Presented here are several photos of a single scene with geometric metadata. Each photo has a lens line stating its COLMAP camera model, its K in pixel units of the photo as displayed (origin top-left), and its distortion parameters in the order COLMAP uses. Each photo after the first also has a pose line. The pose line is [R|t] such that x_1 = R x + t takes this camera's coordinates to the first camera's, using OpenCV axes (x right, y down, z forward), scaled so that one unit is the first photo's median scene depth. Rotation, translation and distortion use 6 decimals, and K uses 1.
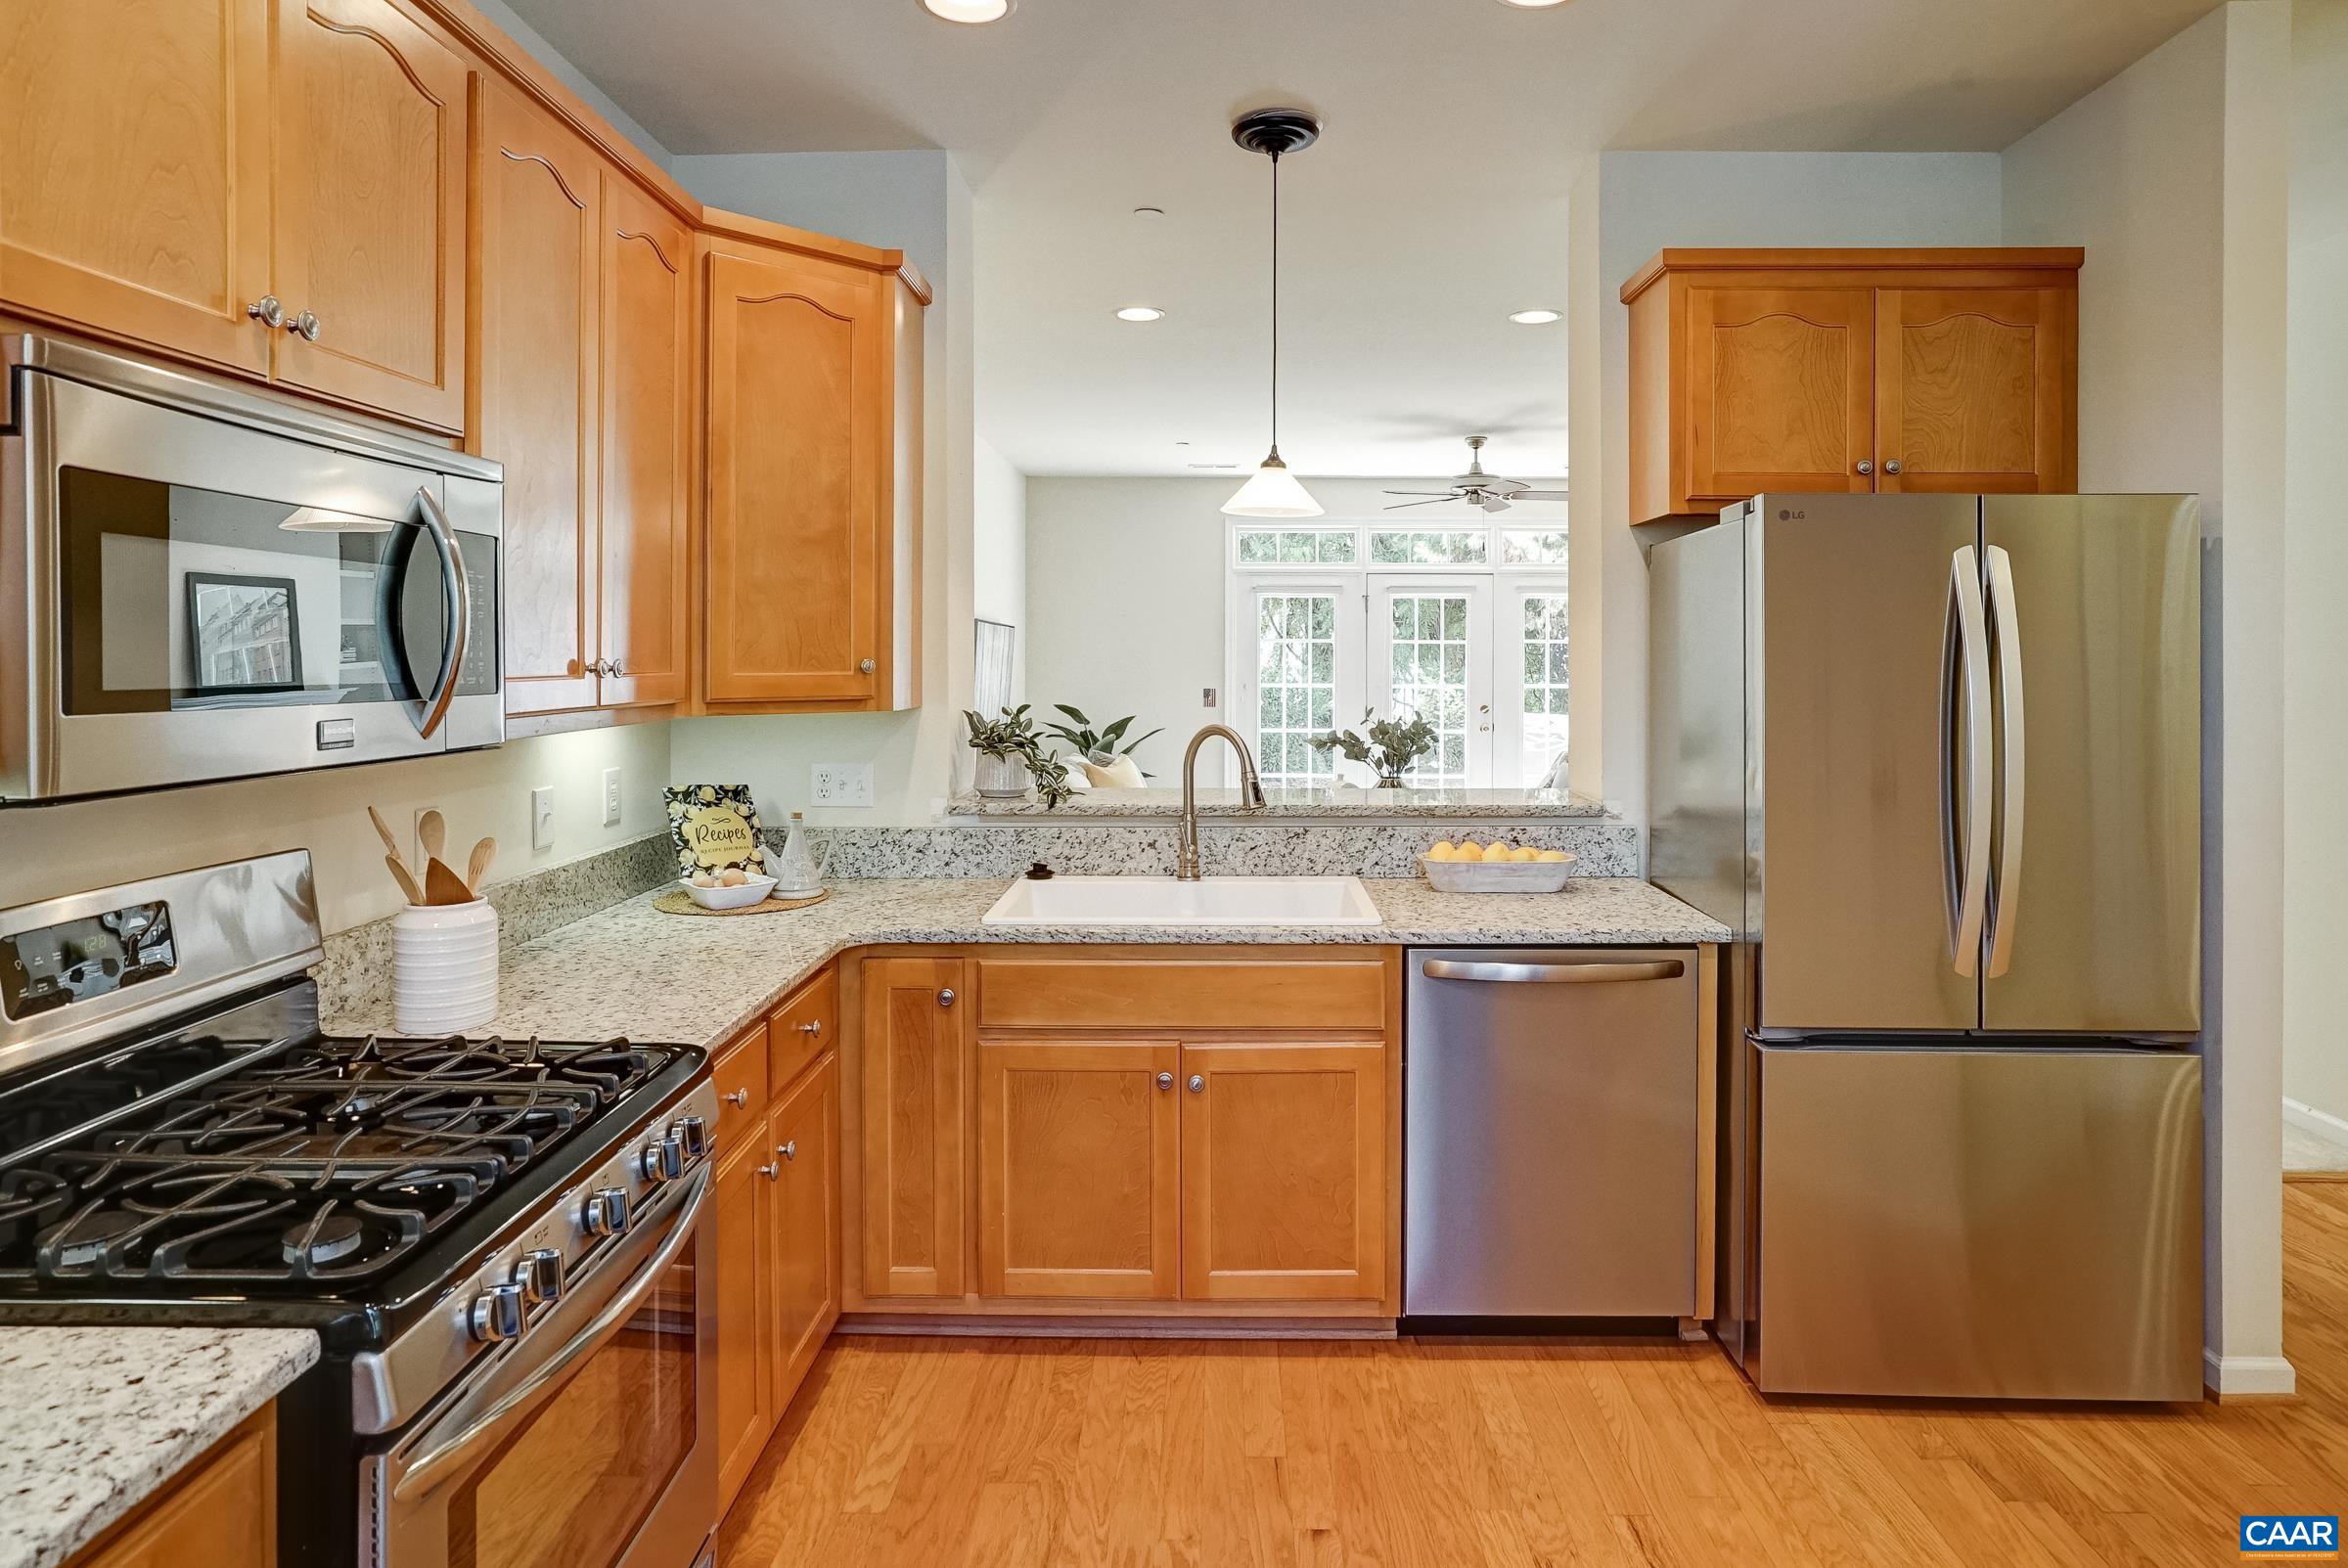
lens RADIAL K [[1299.7, 0, 1205.0], [0, 1299.7, 651.9], [0, 0, 1]] dist [-0.028011, 0.026544]
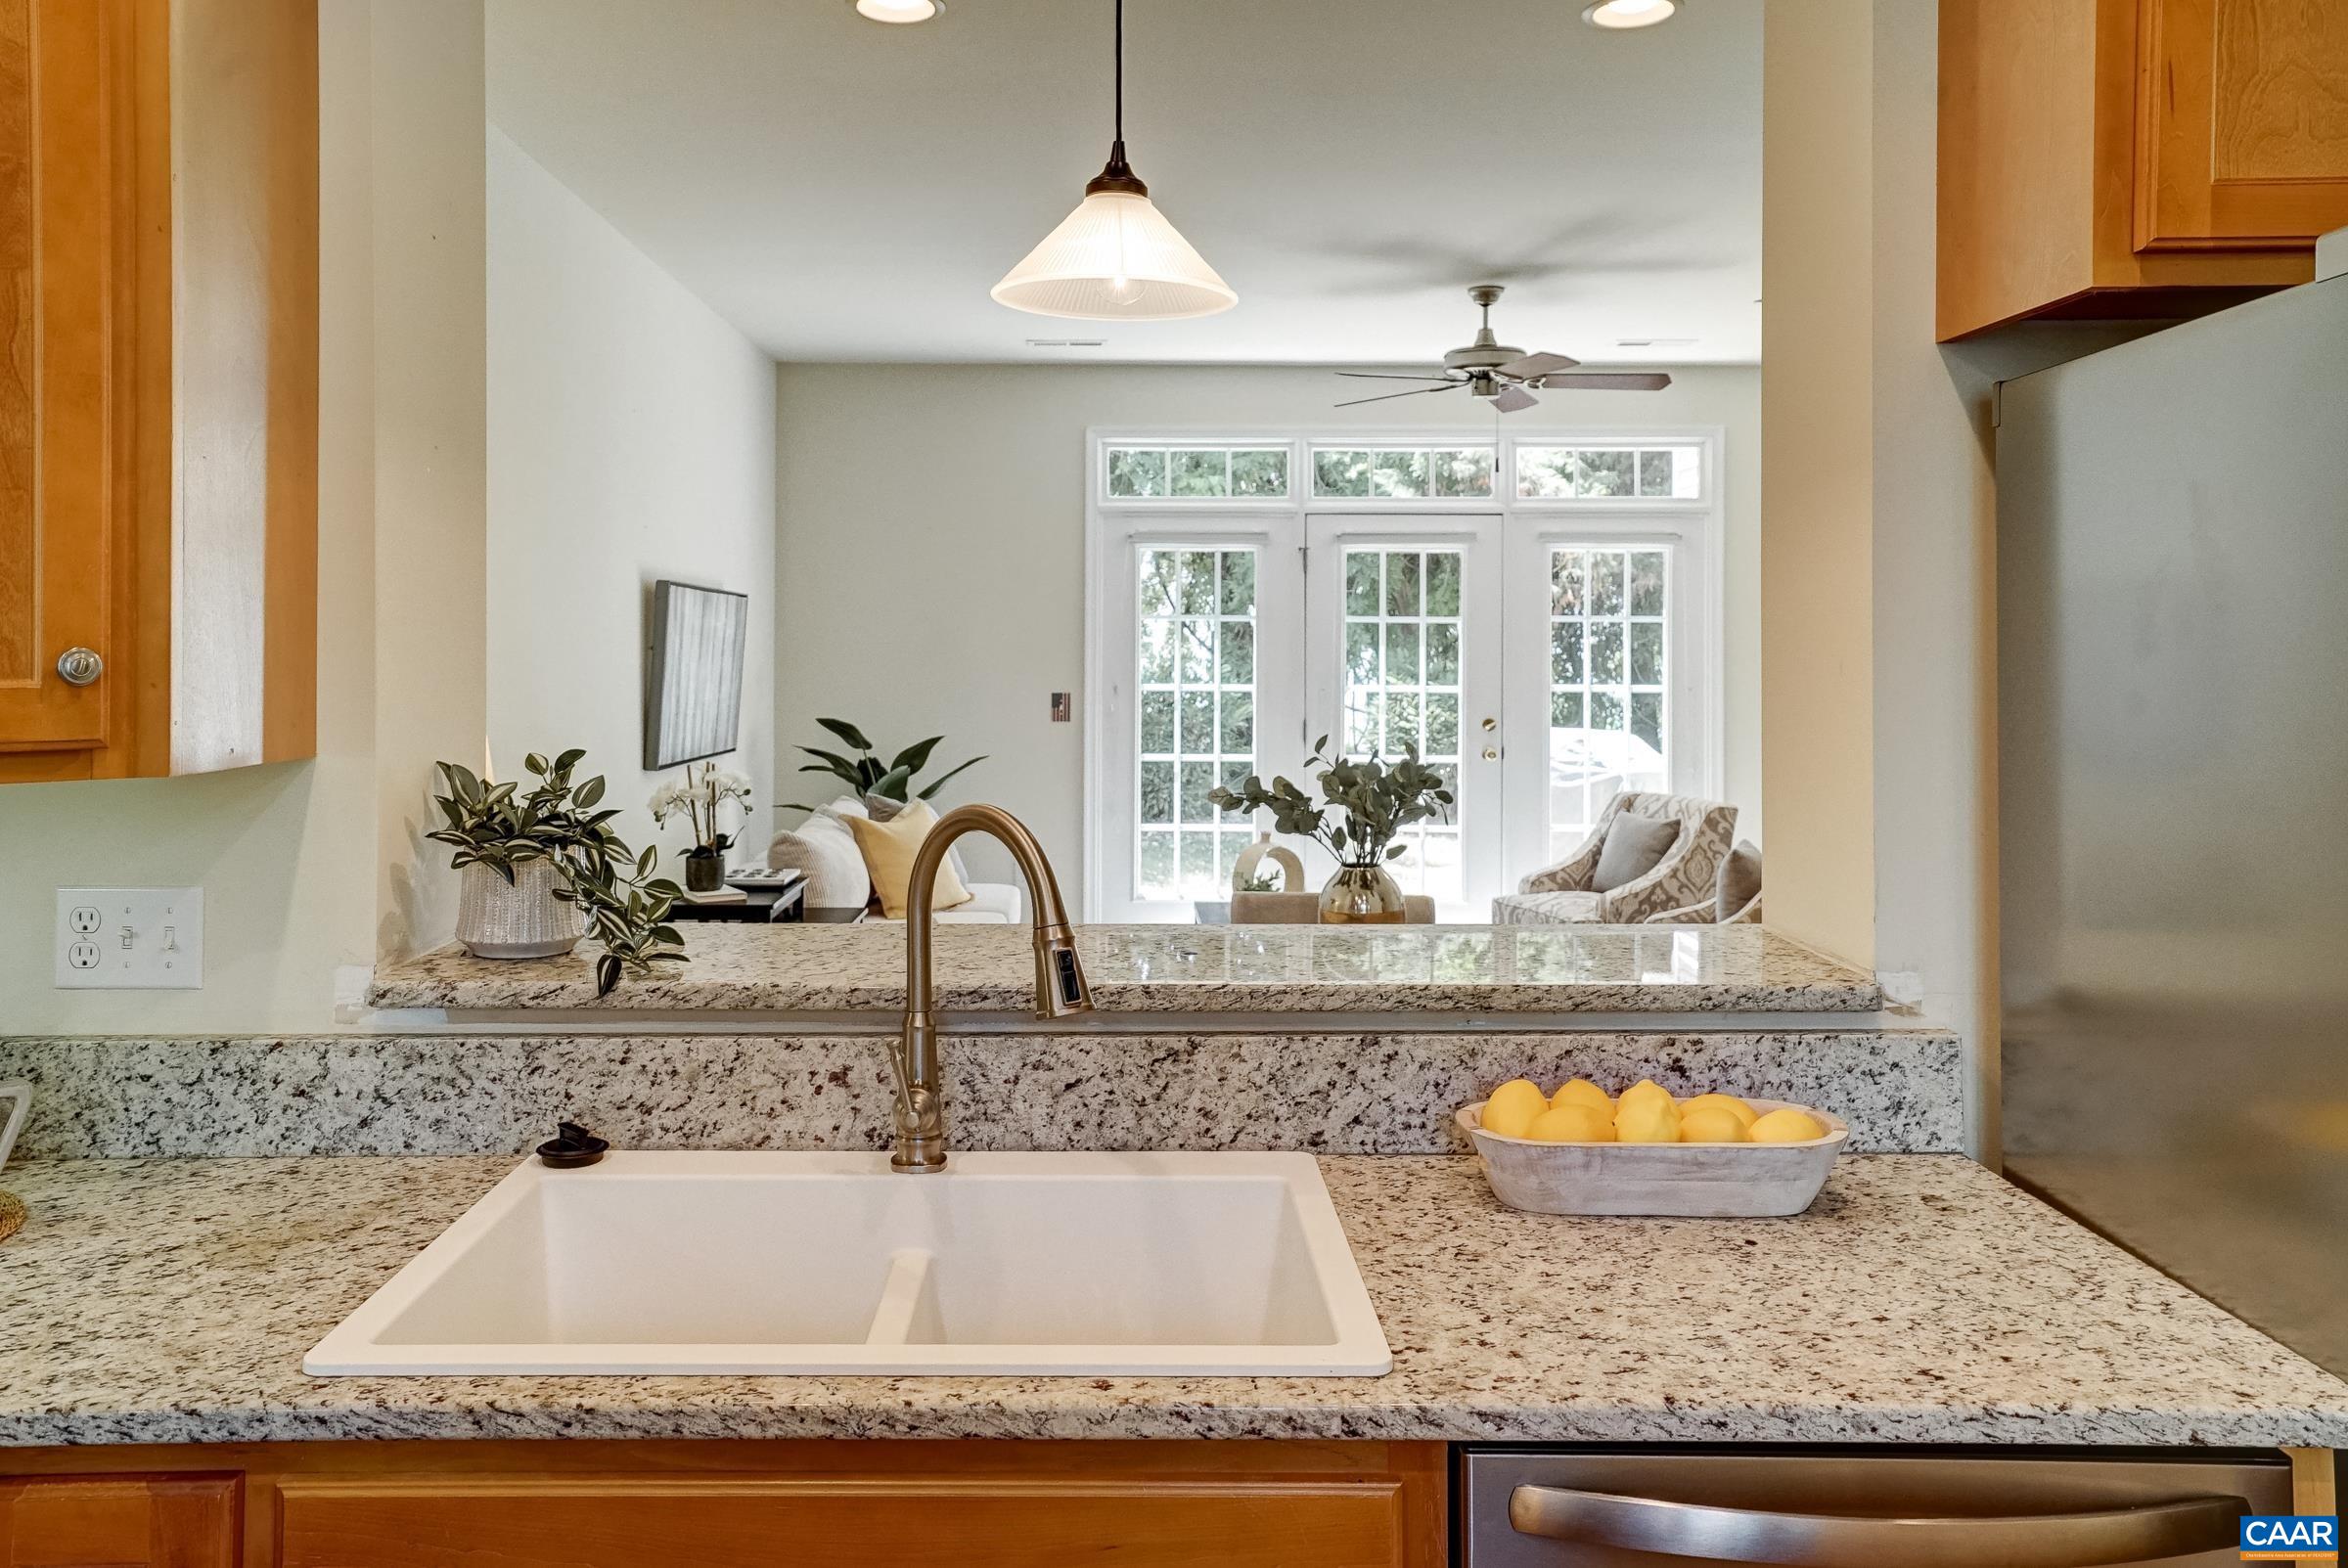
lens RADIAL K [[1724.1, 0, 1101.9], [0, 1724.1, 610.8], [0, 0, 1]] dist [0.008270, 0.003875]
pose [[0.999936, 0.000288, 0.011293, 0.043576], [-0.000119, 0.999887, -0.015027, 0.001822], [-0.011297, 0.015025, 0.999823, 0.454876]]
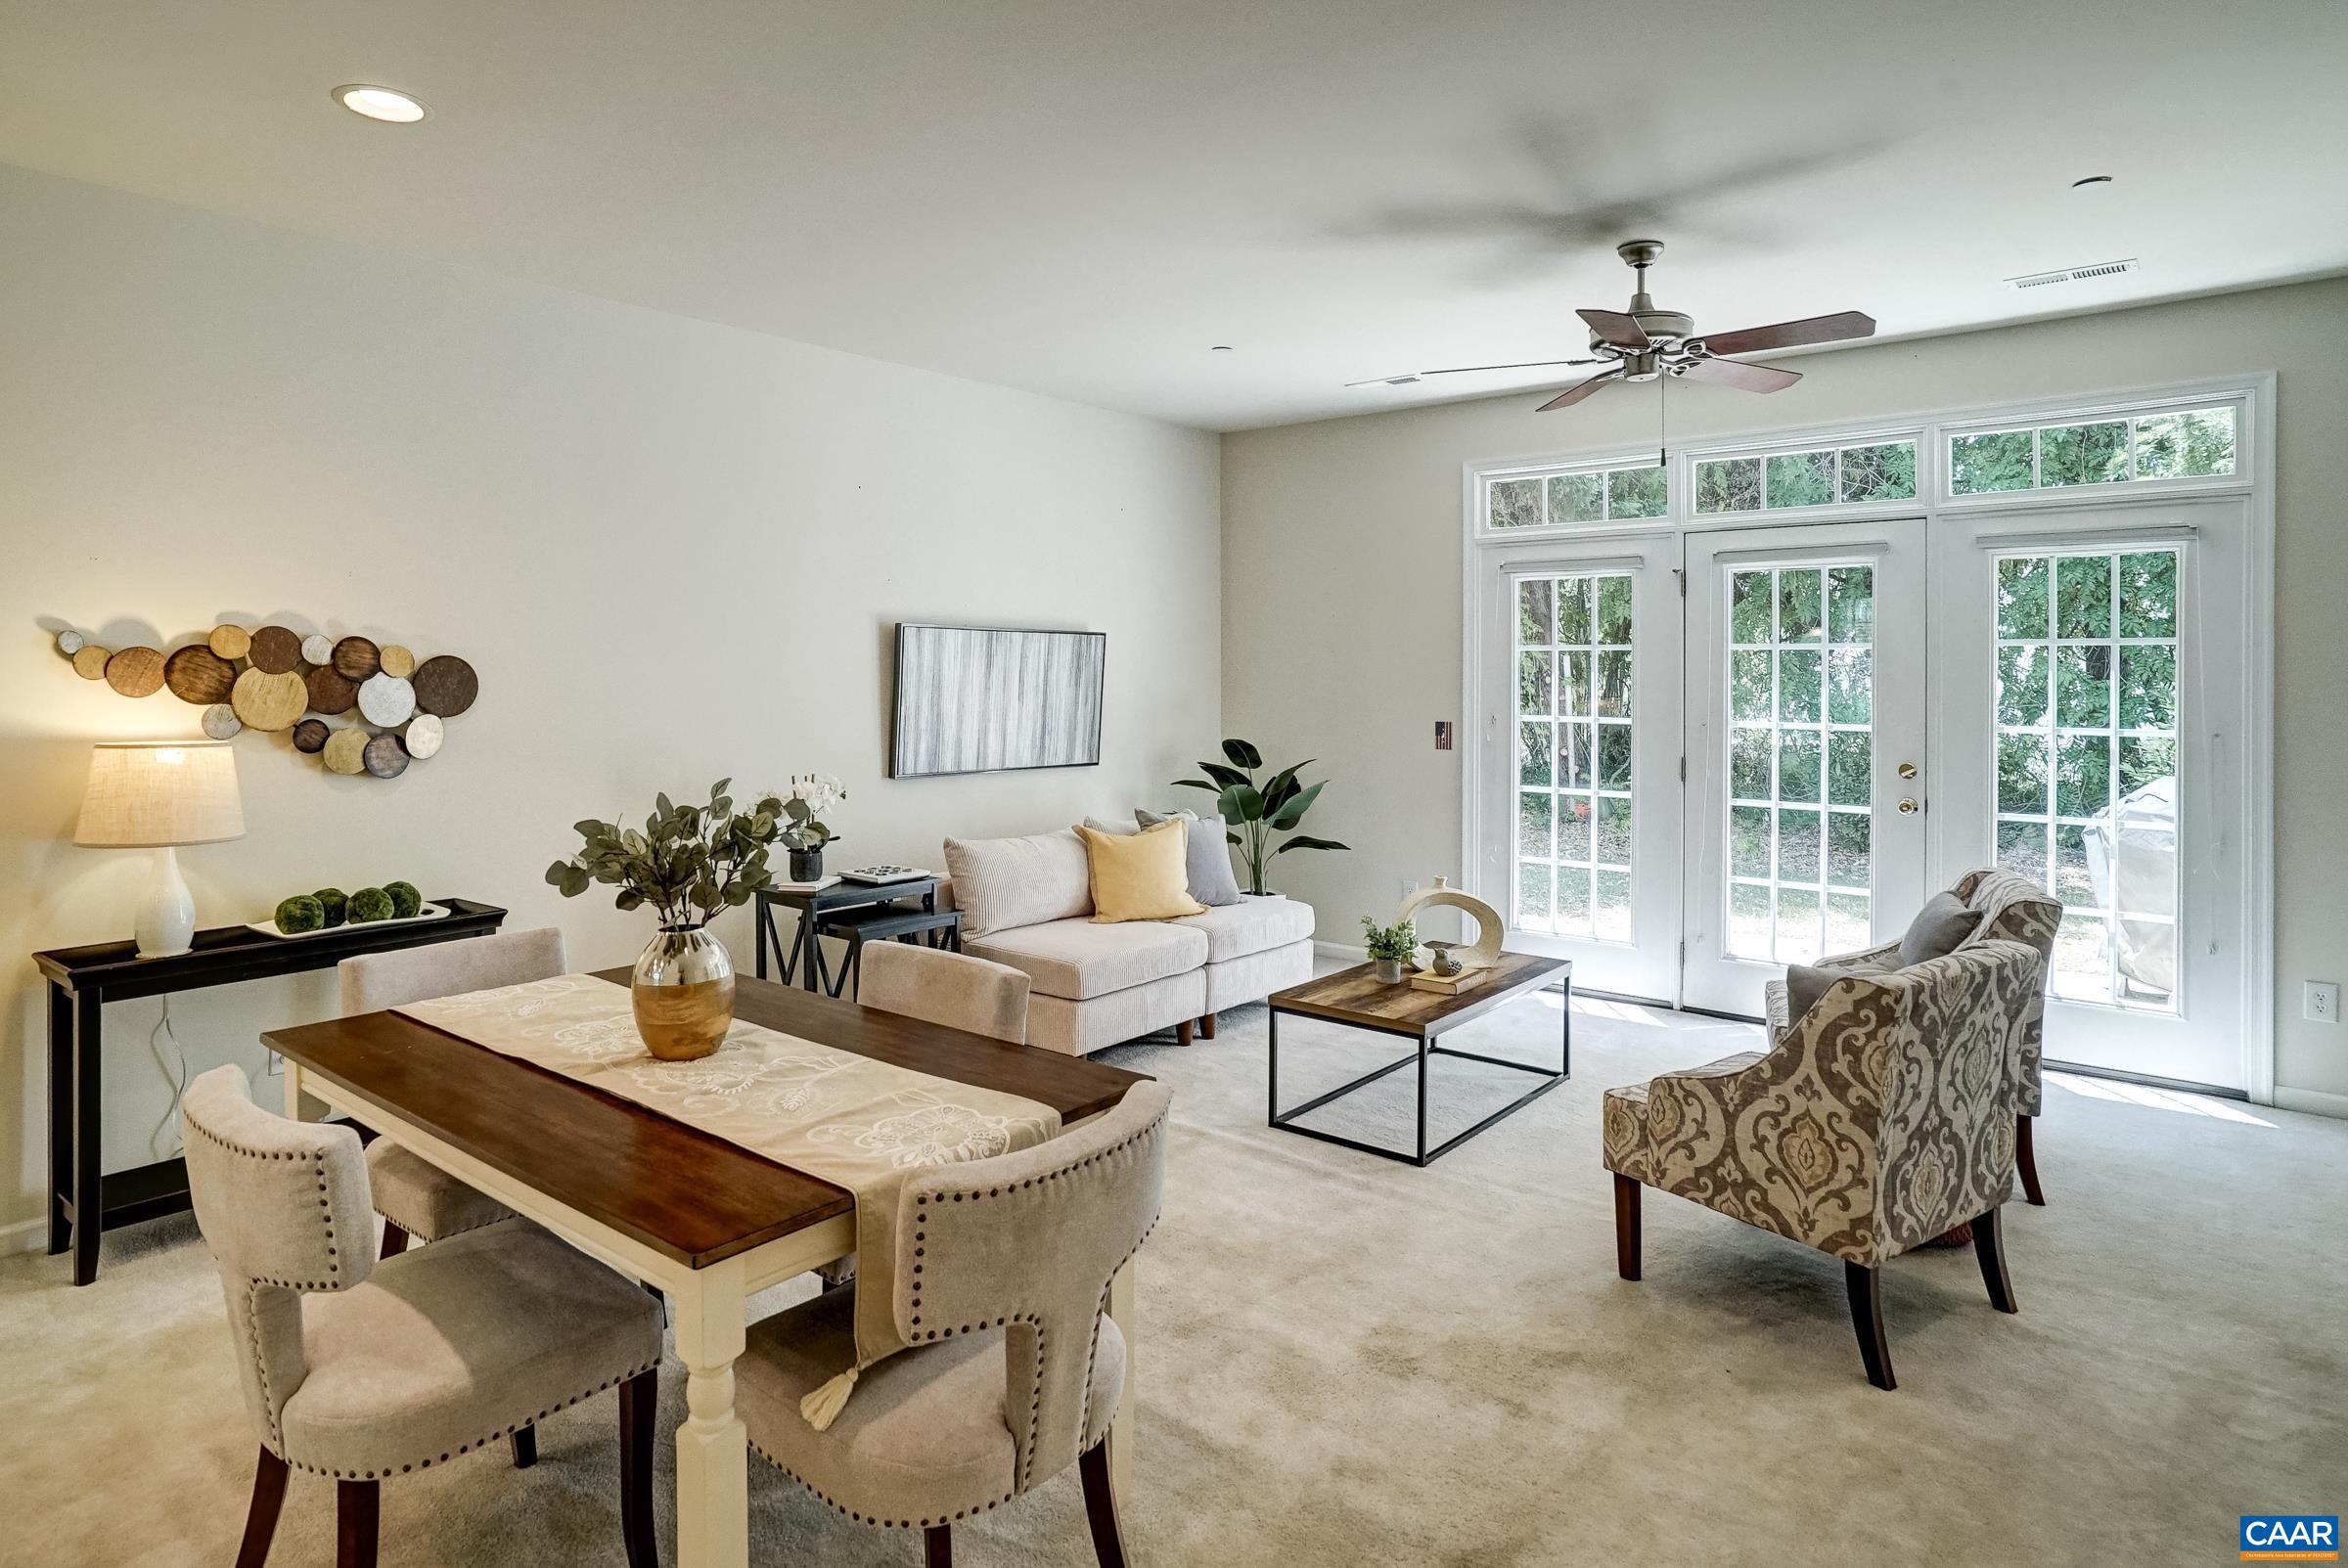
lens RADIAL K [[1310.3, 0, 1150.1], [0, 1310.3, 670.9], [0, 0, 1]] dist [-0.050729, 0.032920]
pose [[0.774347, -0.001573, -0.632759, 0.944072], [0.003138, 0.999994, 0.001353, 0.003780], [0.632753, -0.003033, 0.774347, 1.190983]]
